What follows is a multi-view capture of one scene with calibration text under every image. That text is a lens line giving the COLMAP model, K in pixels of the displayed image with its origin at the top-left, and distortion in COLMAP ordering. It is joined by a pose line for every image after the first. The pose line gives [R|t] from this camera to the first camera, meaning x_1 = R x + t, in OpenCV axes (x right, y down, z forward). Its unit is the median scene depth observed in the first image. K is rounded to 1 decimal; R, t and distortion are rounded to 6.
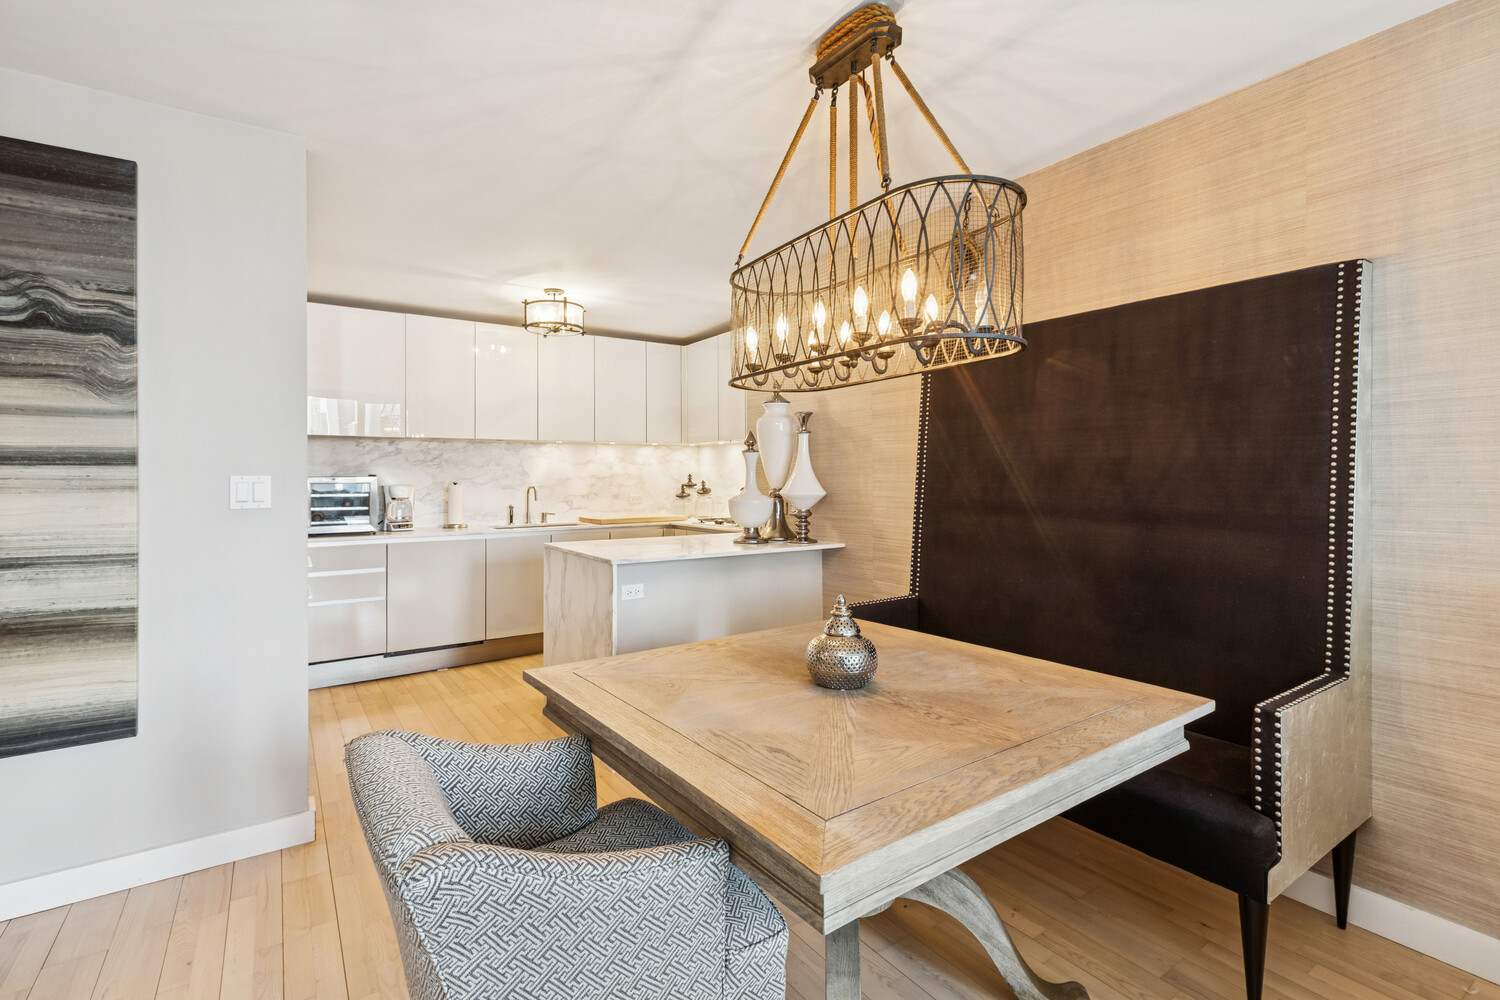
lens RADIAL K [[687.7, 0, 750.3], [0, 687.7, 483.9], [0, 0, 1]] dist [0.002616, 0.000073]
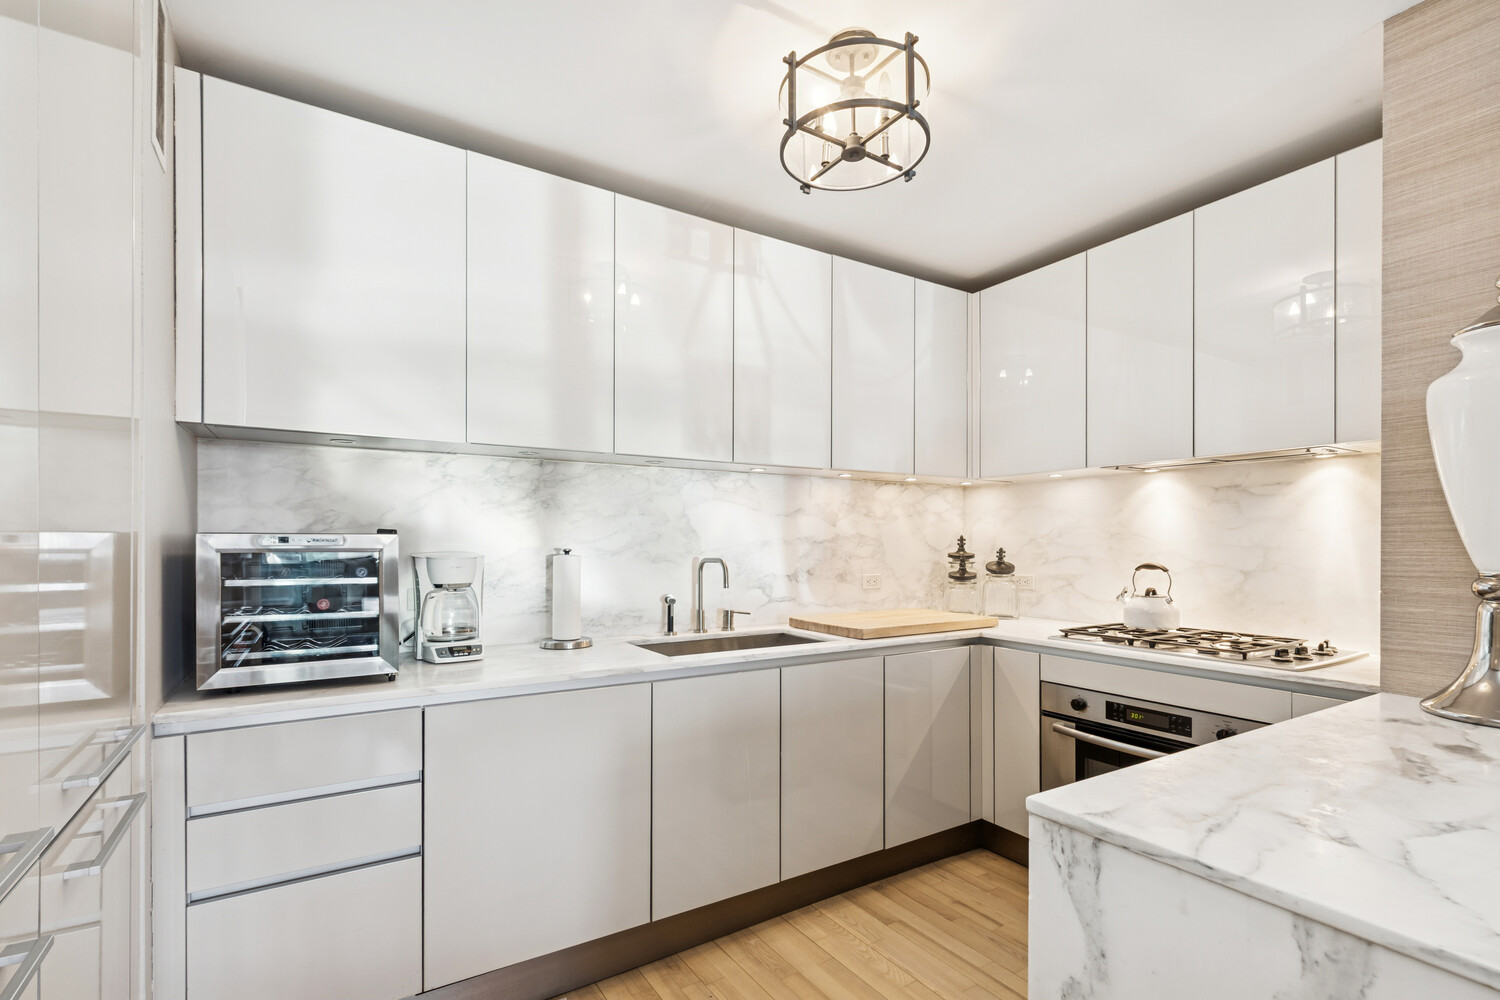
lens RADIAL K [[687.7, 0, 745.3], [0, 687.7, 559.1], [0, 0, 1]] dist [0.002616, 0.000073]
pose [[0.998664, 0.006919, -0.051206, -0.244898], [-0.006300, 0.999905, 0.012238, -0.001652], [0.051286, -0.011899, 0.998613, 0.466538]]
